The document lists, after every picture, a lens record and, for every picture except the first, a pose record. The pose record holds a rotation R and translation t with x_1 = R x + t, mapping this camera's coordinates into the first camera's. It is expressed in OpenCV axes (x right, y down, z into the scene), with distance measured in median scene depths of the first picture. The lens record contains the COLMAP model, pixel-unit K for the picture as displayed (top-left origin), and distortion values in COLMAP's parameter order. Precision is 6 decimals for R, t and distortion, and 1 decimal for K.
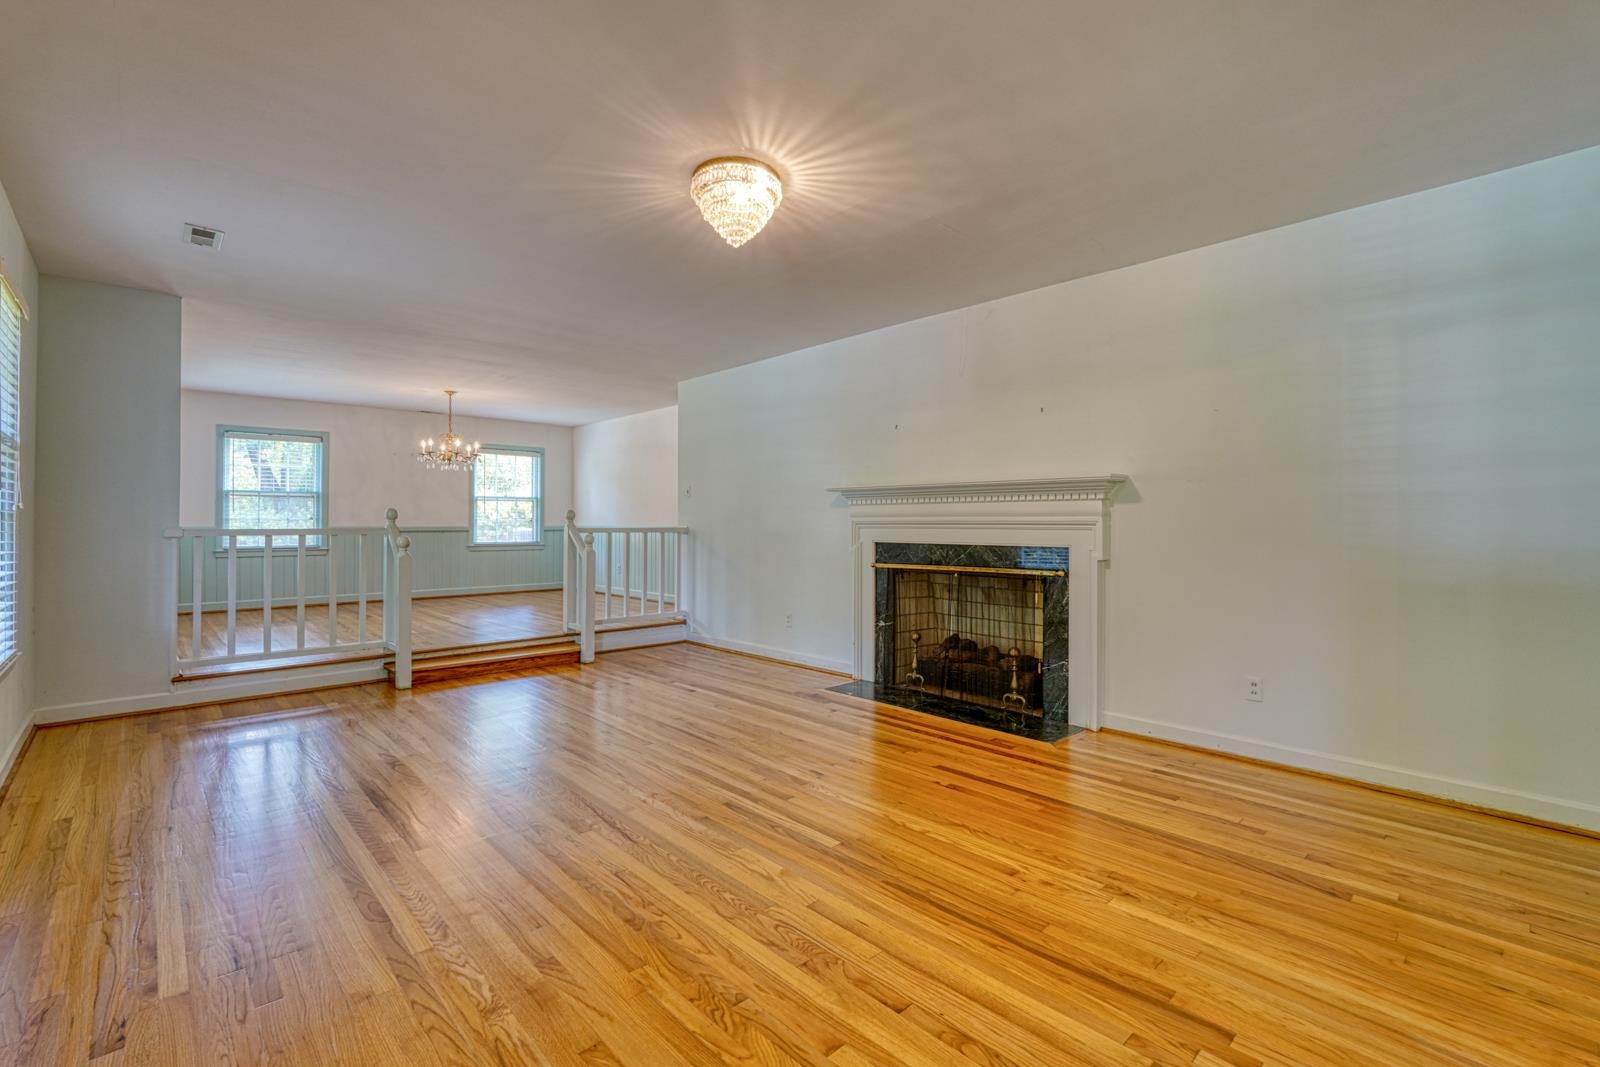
lens RADIAL K [[708.4, 0, 805.9], [0, 708.4, 517.8], [0, 0, 1]] dist [-0.006180, 0.000950]
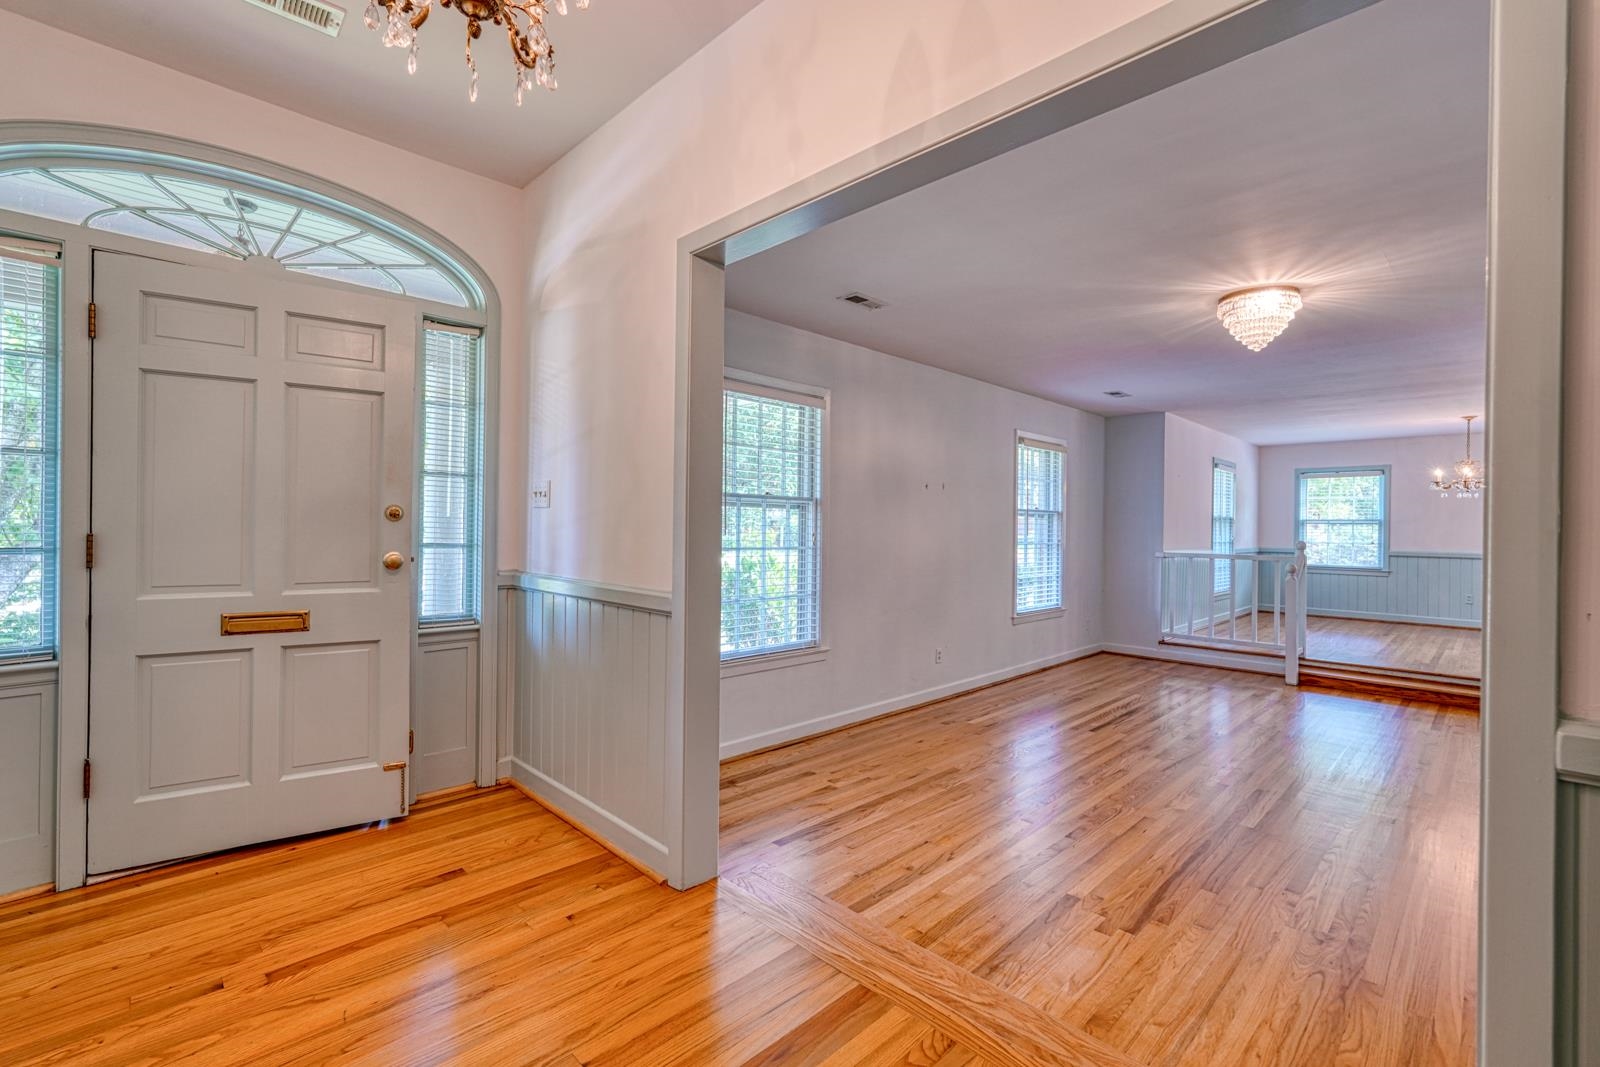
lens RADIAL K [[699.4, 0, 794.2], [0, 699.4, 529.8], [0, 0, 1]] dist [0.000397, 0.000788]
pose [[0.022973, 0.004634, -0.999725, 0.751379], [-0.004327, 0.999980, 0.004536, -0.042095], [0.999727, 0.004221, 0.022993, 0.093349]]
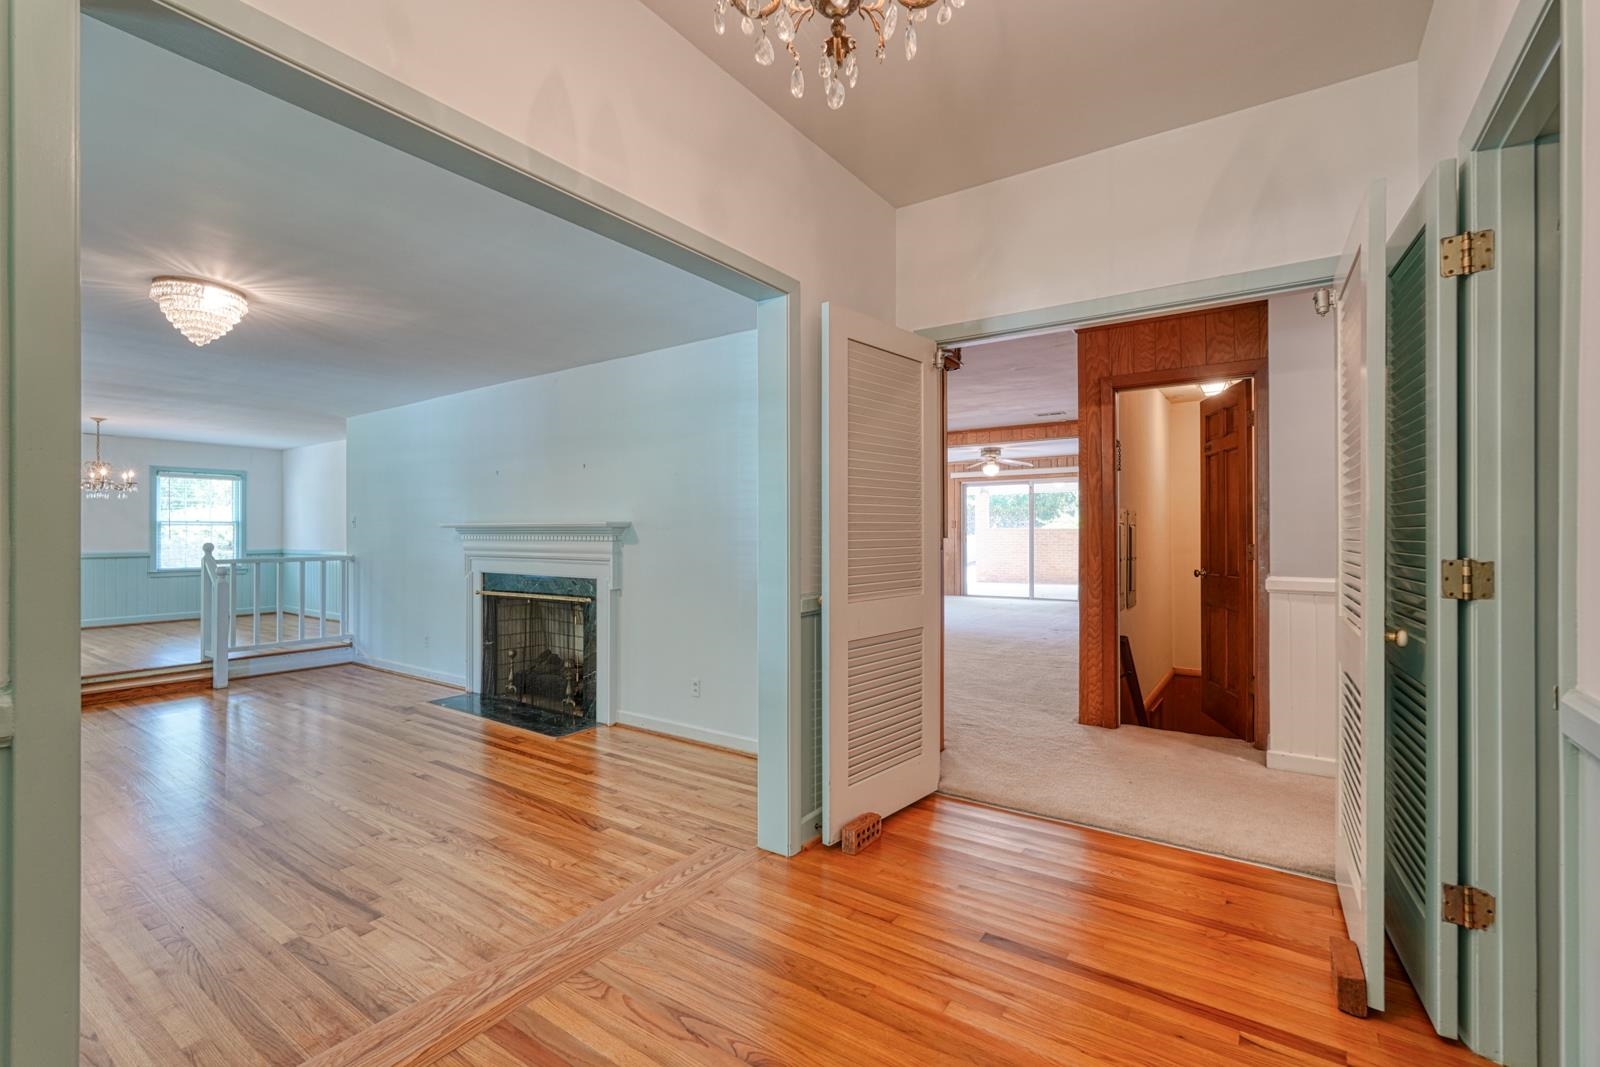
lens RADIAL K [[699.4, 0, 794.2], [0, 699.4, 529.8], [0, 0, 1]] dist [0.000397, 0.000788]
pose [[0.980411, -0.001124, 0.196959, 0.438323], [0.000644, 0.999997, 0.002499, -0.044095], [-0.196961, -0.002323, 0.980409, -0.251486]]
